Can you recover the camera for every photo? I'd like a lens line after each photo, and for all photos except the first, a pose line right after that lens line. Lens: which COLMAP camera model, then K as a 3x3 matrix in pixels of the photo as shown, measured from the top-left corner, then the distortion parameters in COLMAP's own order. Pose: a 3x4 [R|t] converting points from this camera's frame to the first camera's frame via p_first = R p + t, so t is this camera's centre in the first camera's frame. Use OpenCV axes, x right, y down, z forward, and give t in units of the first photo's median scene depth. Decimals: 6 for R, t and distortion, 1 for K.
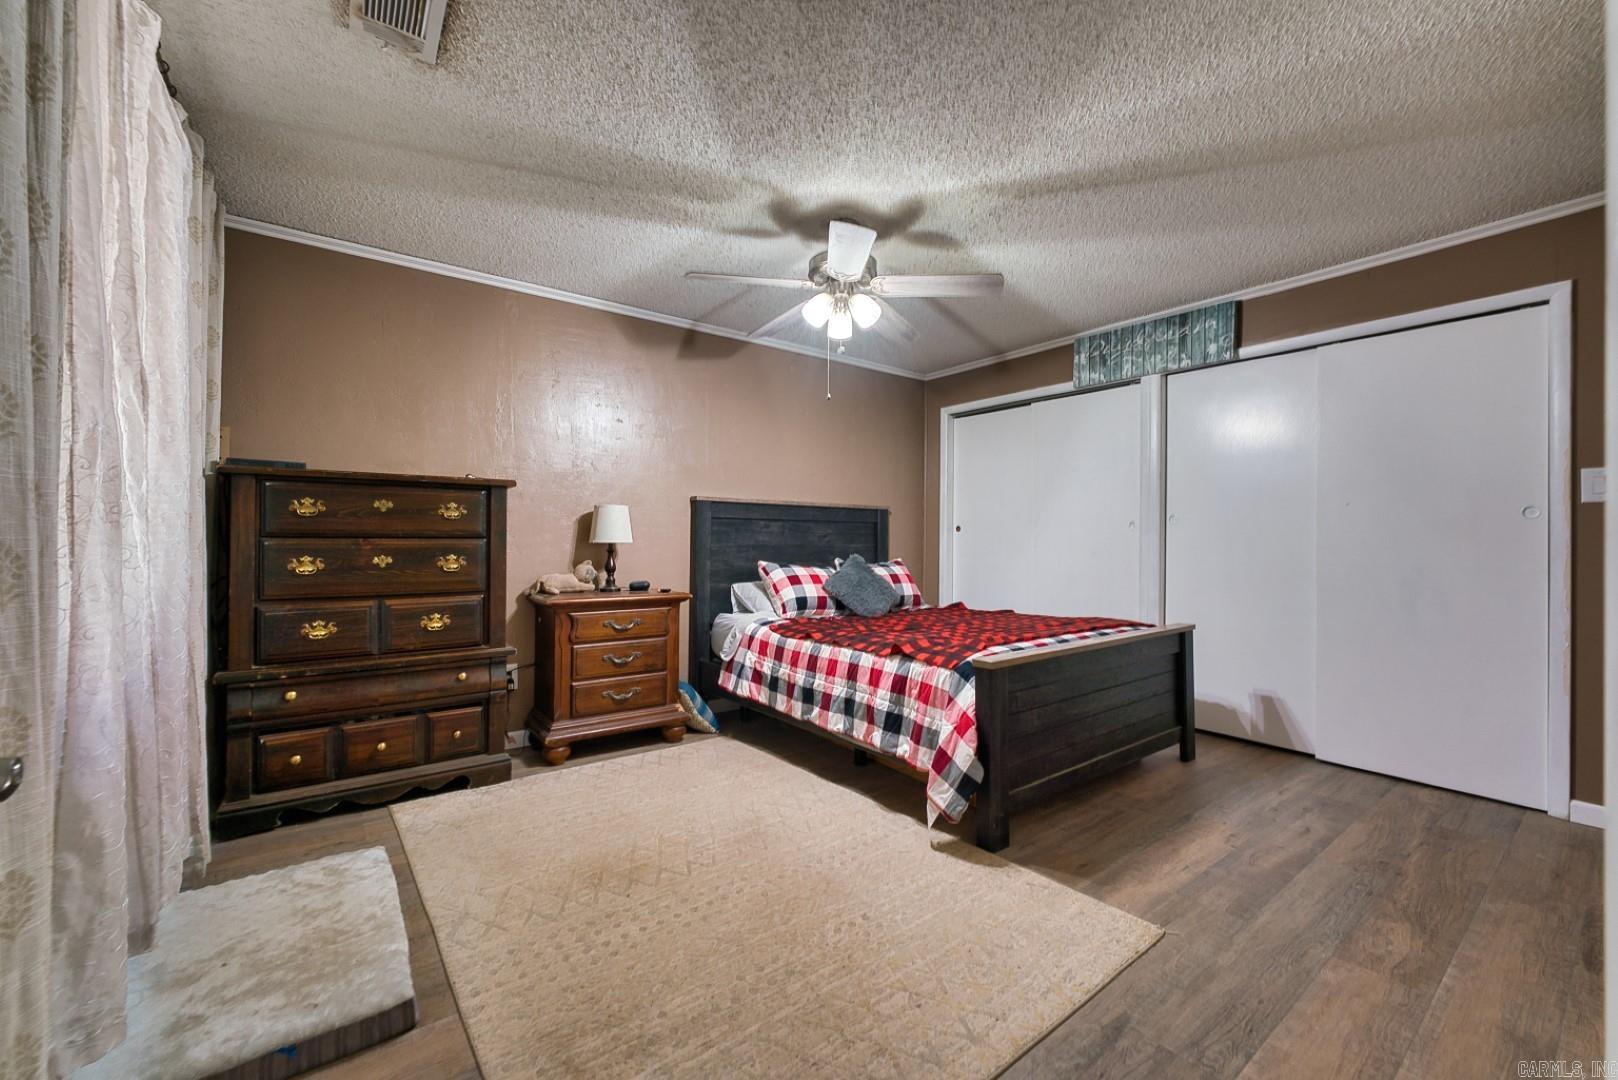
lens RADIAL K [[671.8, 0, 800.3], [0, 671.8, 537.0], [0, 0, 1]] dist [-0.006721, 0.000483]
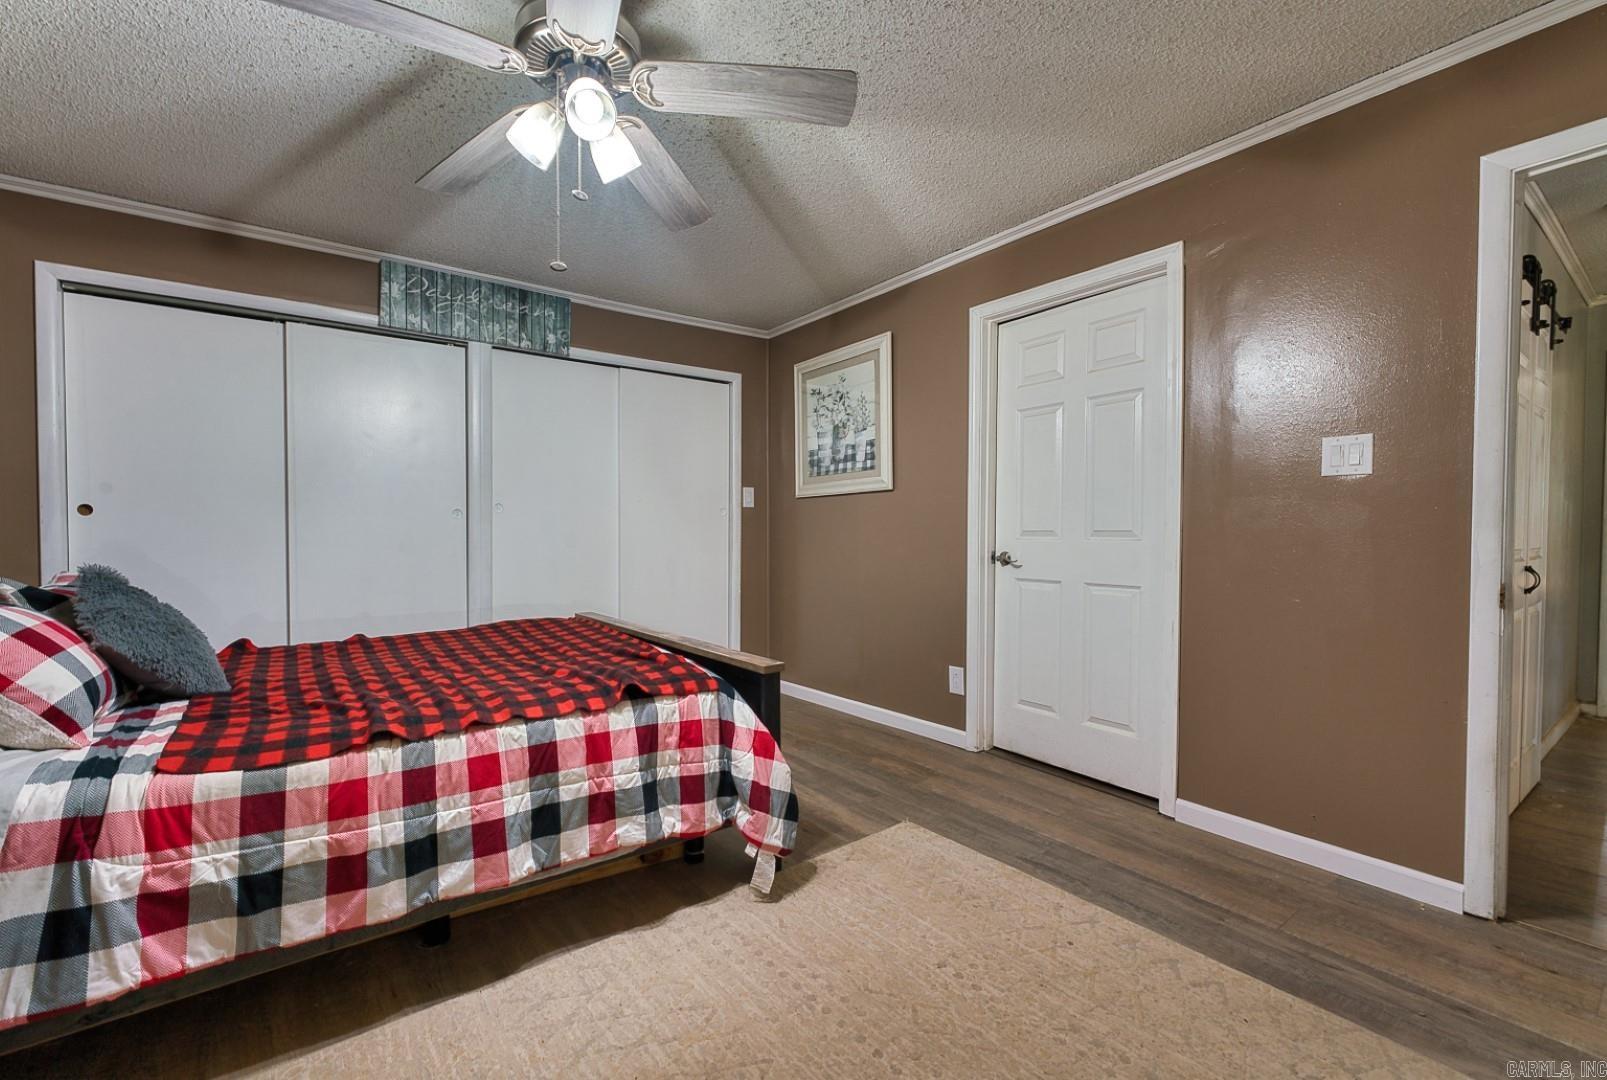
lens RADIAL K [[667.3, 0, 798.5], [0, 667.3, 552.1], [0, 0, 1]] dist [-0.006721, 0.000483]
pose [[-0.005461, -0.035200, 0.999365, -0.431379], [-0.001926, 0.999379, 0.035190, 0.002901], [-0.999983, -0.001733, -0.005526, 0.692137]]
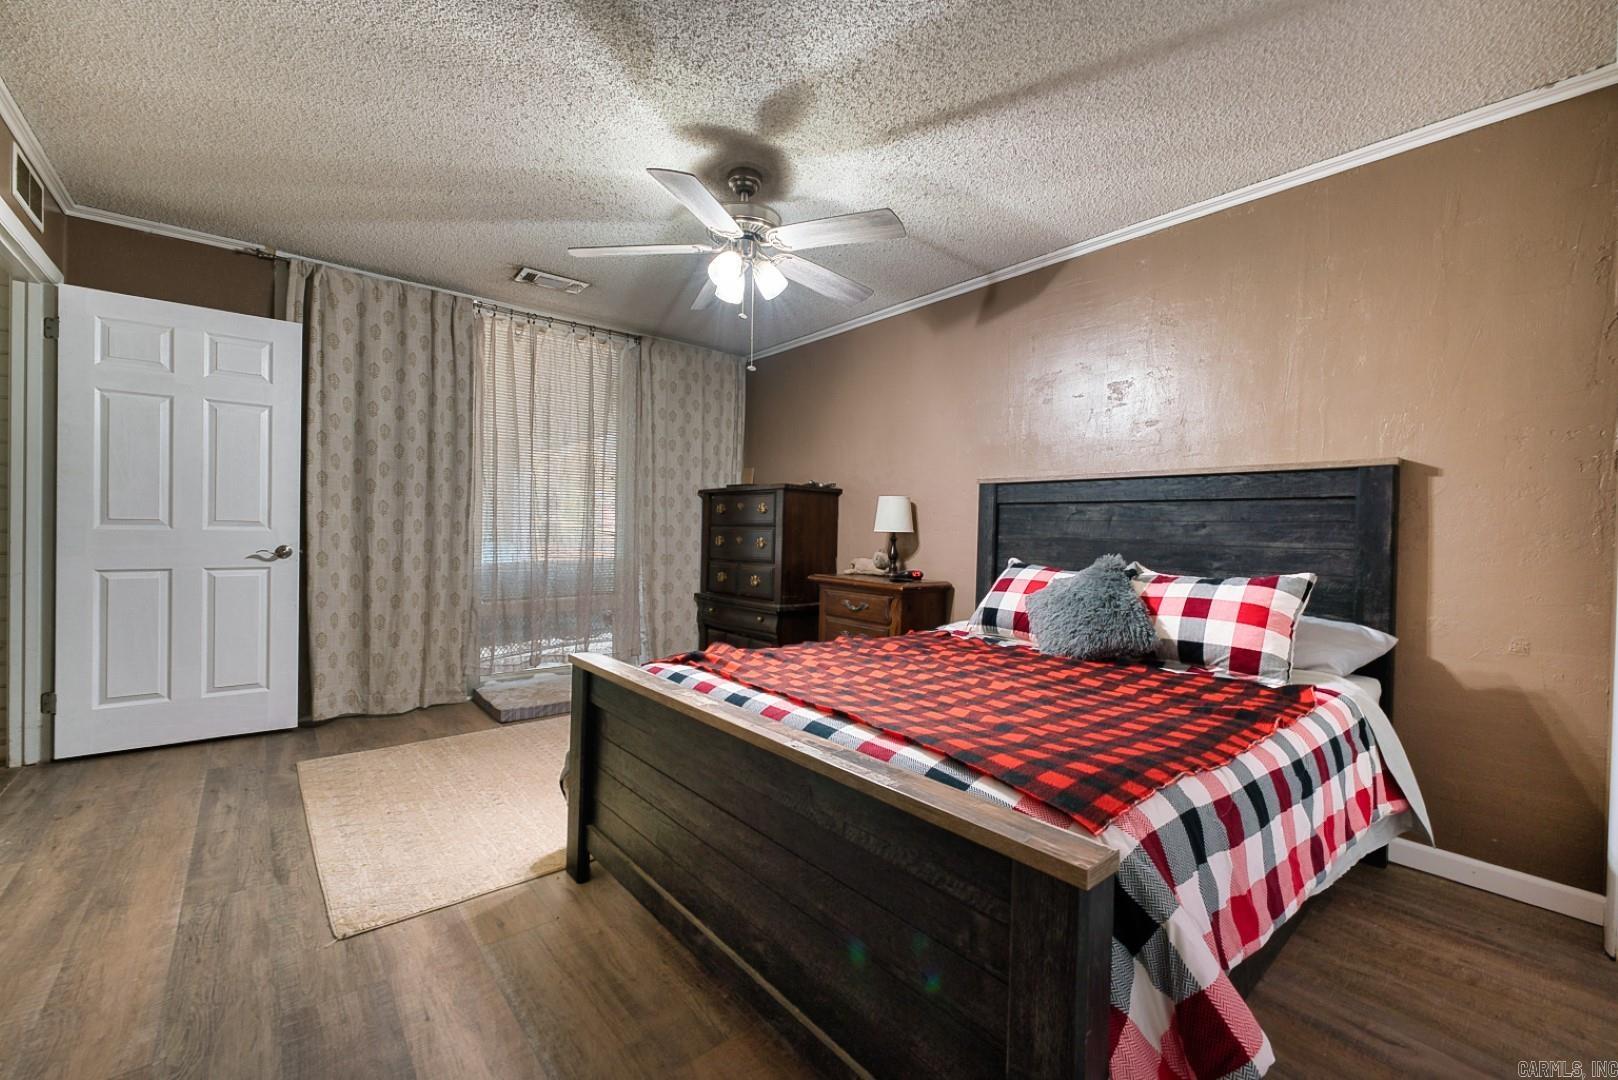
lens RADIAL K [[671.8, 0, 803.5], [0, 671.8, 536.5], [0, 0, 1]] dist [-0.006721, 0.000483]
pose [[0.026662, 0.000995, -0.999644, 0.825533], [-0.019999, 0.999800, 0.000461, 0.019449], [0.999444, 0.019980, 0.026676, 0.899786]]
